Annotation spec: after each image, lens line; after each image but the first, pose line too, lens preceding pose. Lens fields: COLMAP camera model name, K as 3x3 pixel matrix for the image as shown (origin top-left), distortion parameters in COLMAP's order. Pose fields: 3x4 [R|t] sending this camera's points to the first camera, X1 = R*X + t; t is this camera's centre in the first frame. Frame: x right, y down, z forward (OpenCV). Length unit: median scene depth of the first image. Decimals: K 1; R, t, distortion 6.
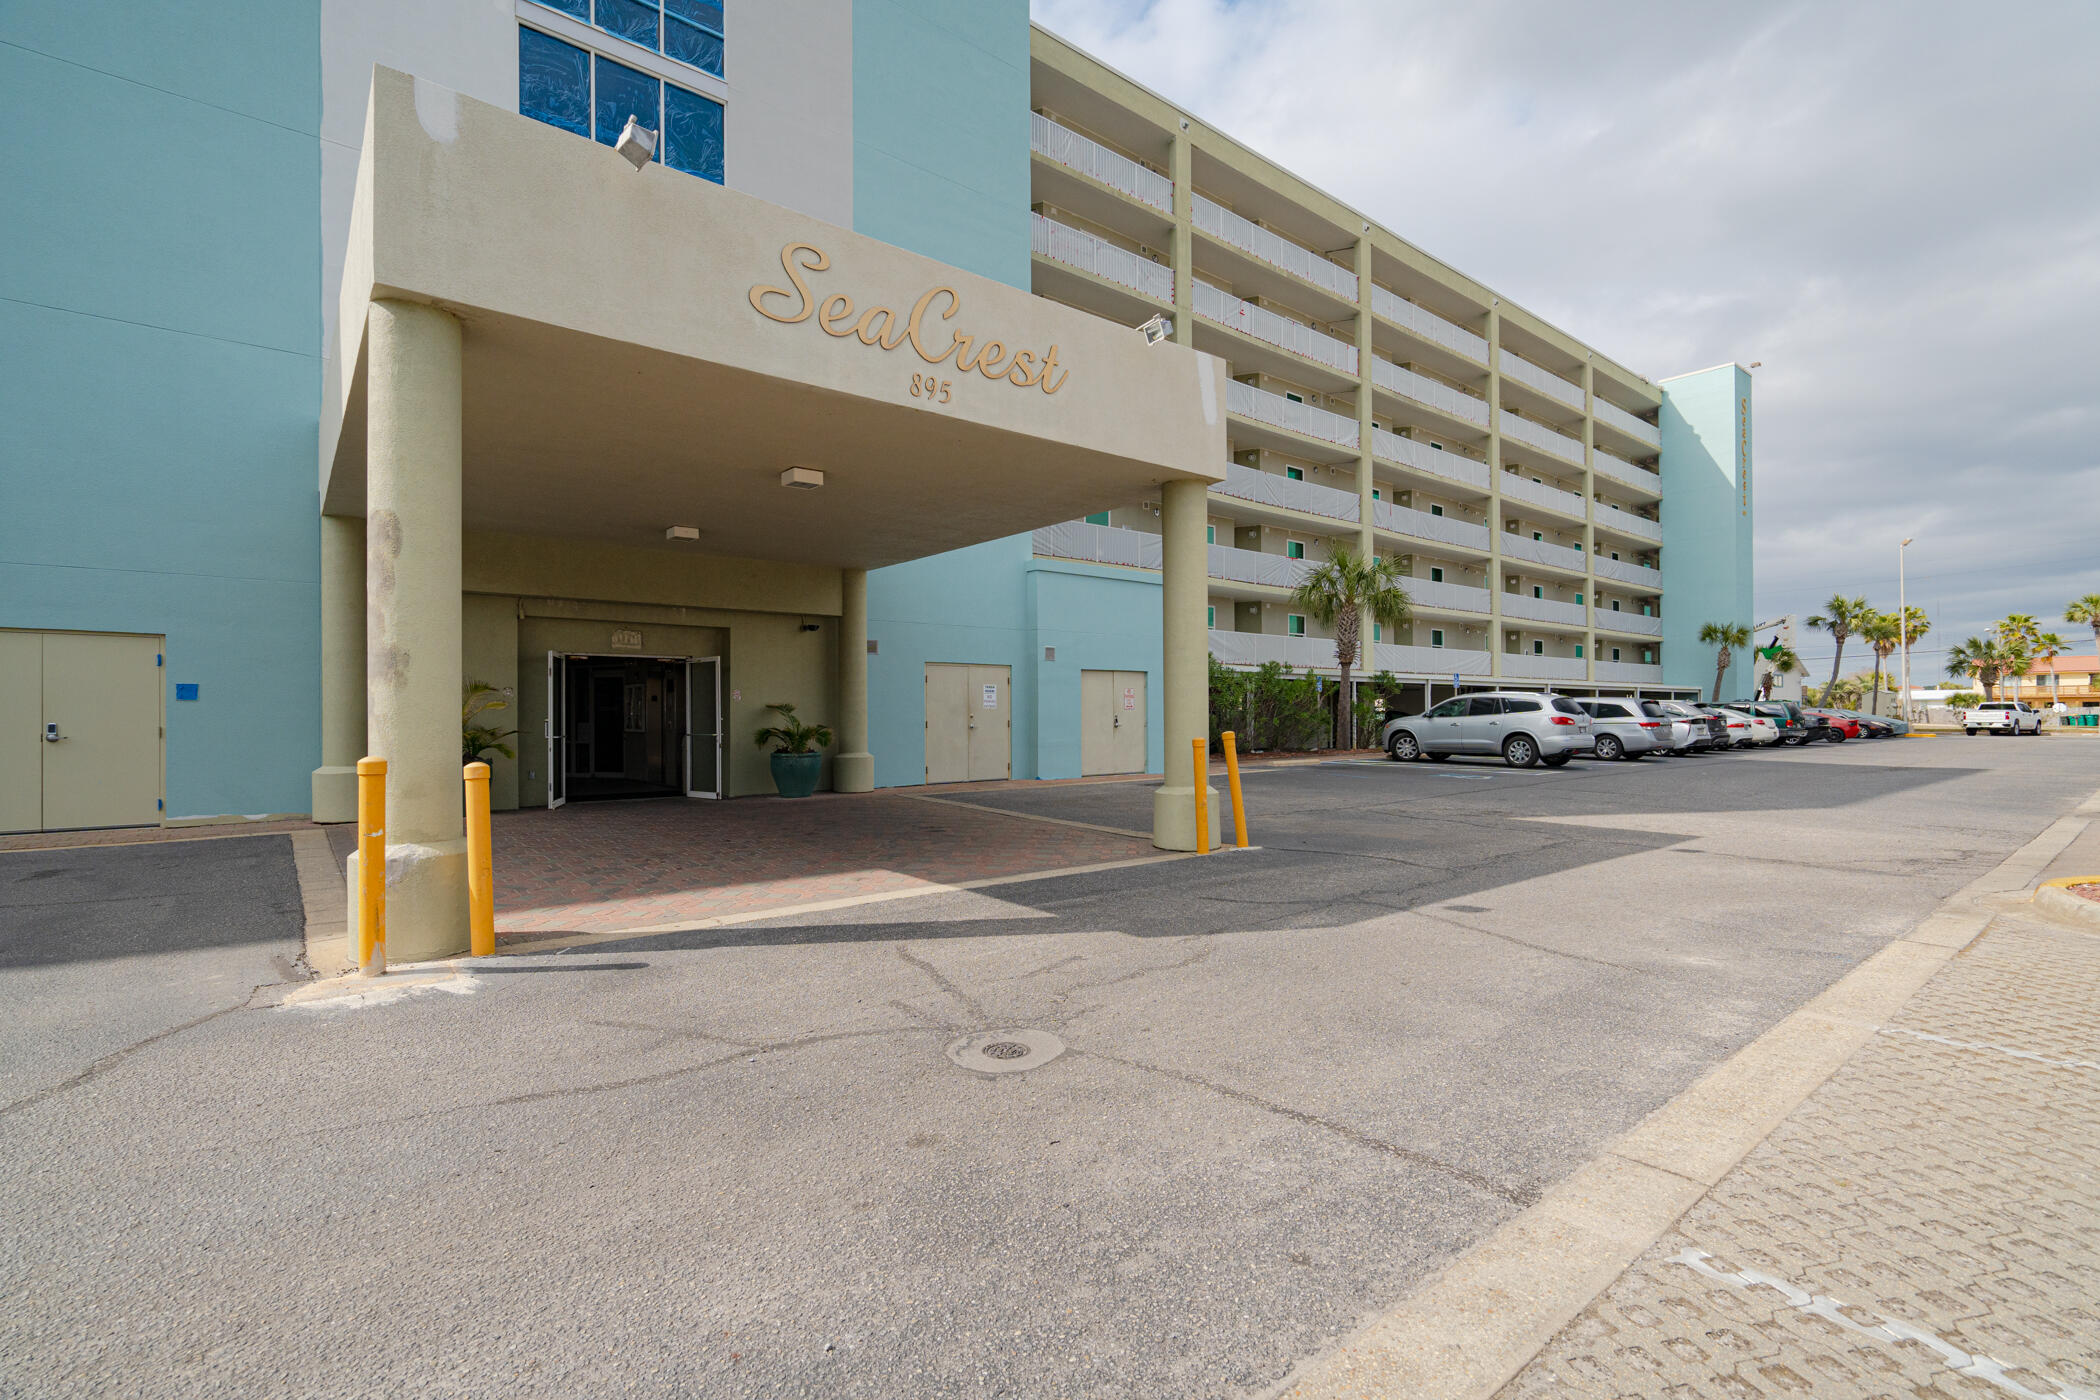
lens RADIAL K [[963.7, 0, 1050.2], [0, 963.7, 708.3], [0, 0, 1]] dist [-0.001348, 0.000602]
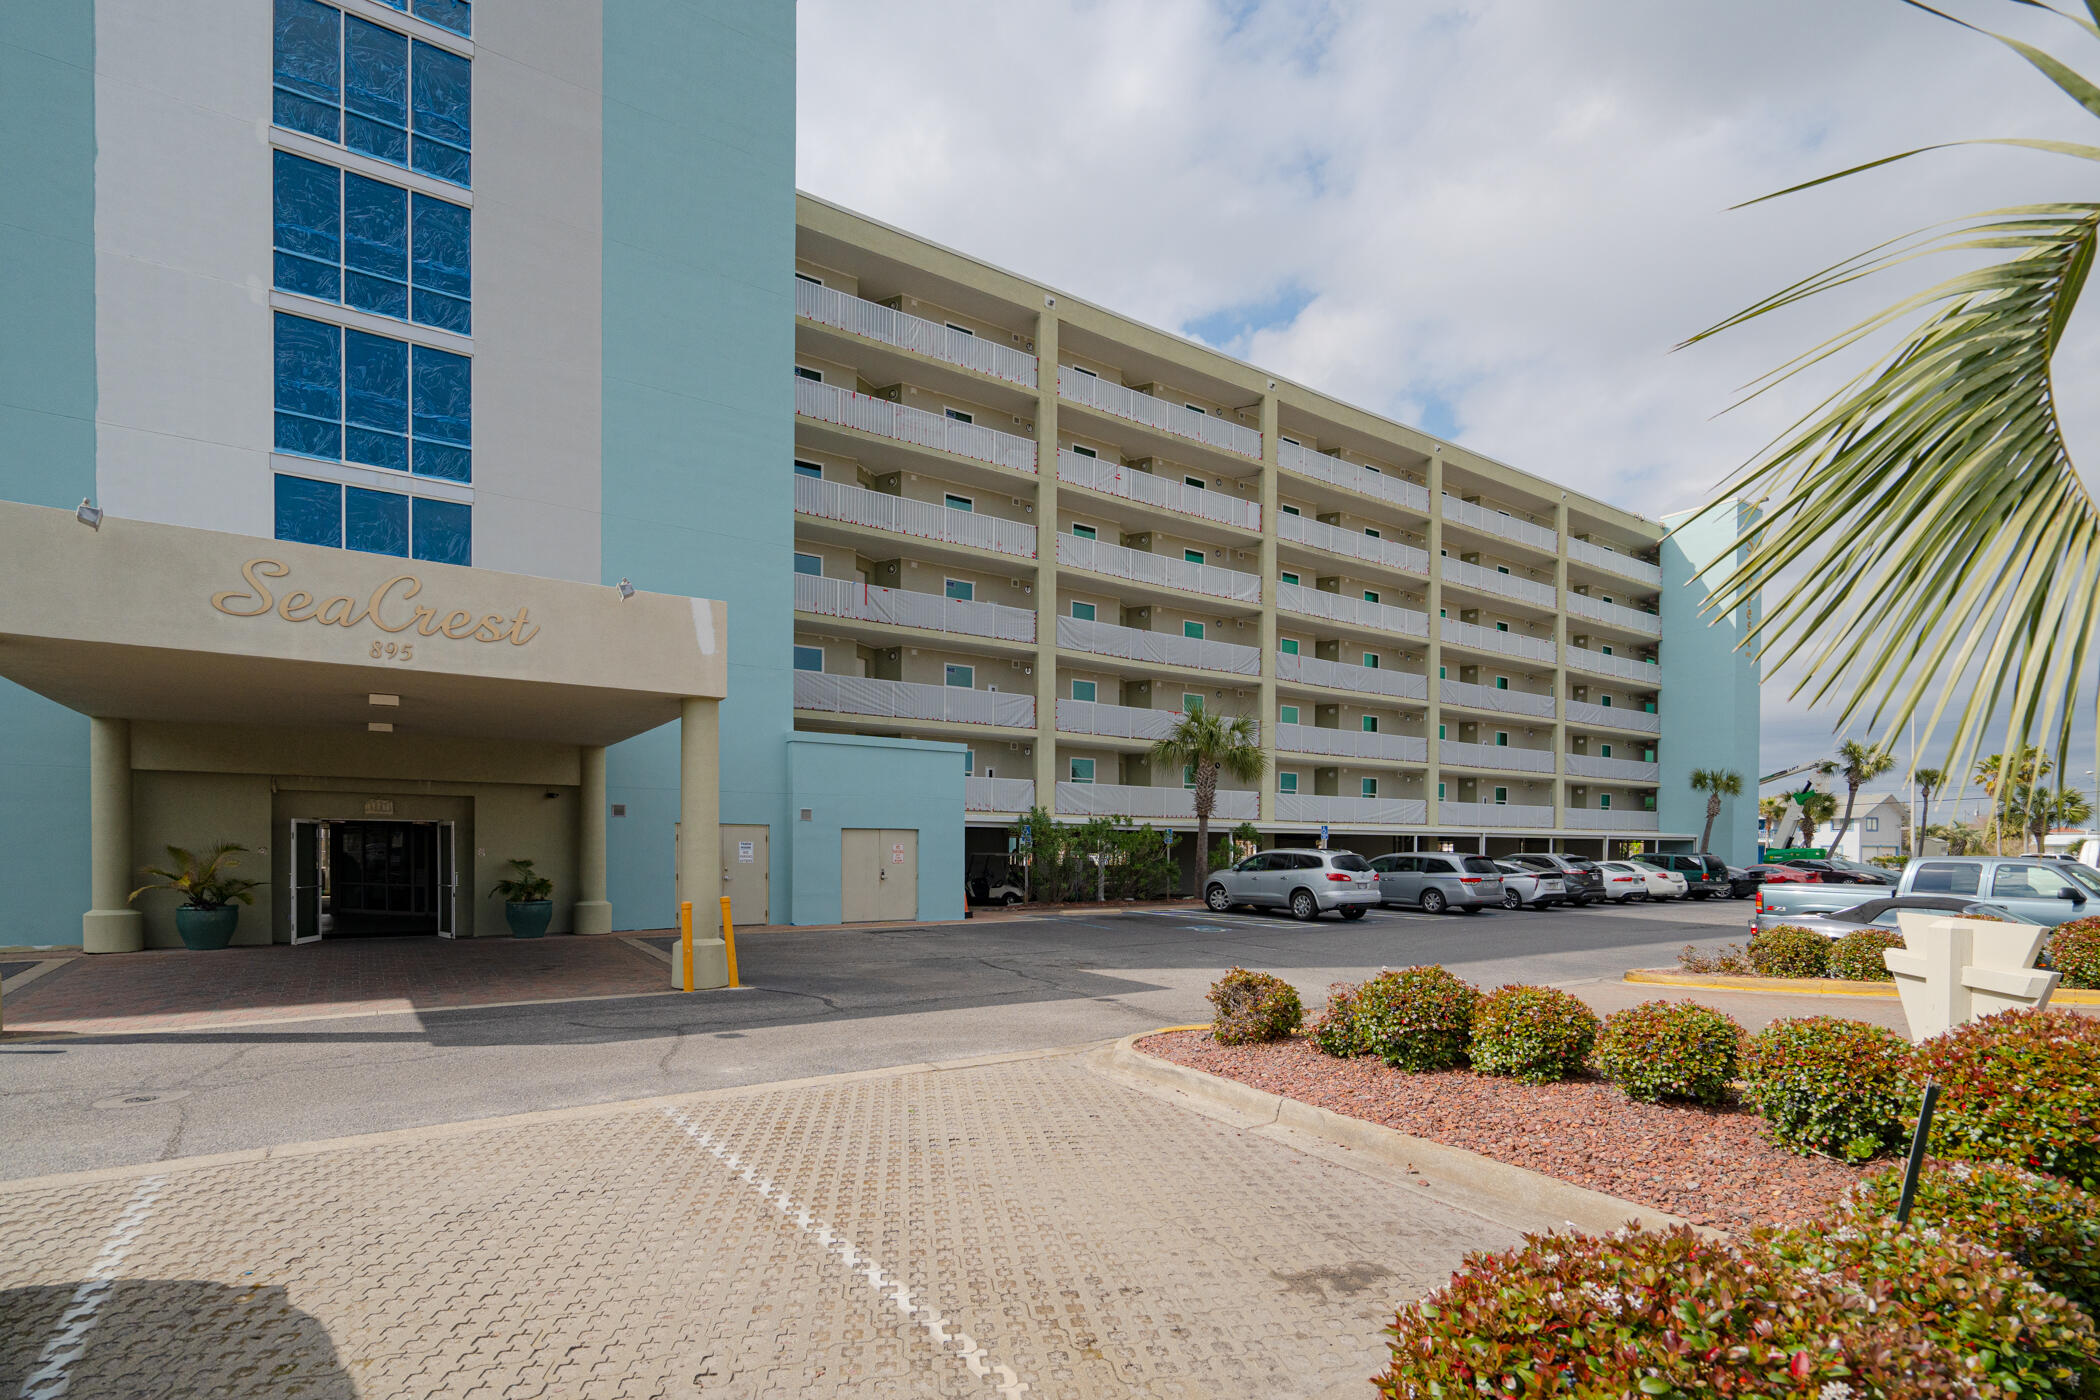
lens RADIAL K [[990.3, 0, 1054.2], [0, 990.3, 861.2], [0, 0, 1]] dist [-0.000819, -0.000405]
pose [[0.997236, 0.013442, -0.073071, 0.294184], [-0.012007, 0.999727, 0.020039, -0.022214], [0.073321, -0.019106, 0.997125, -0.111053]]
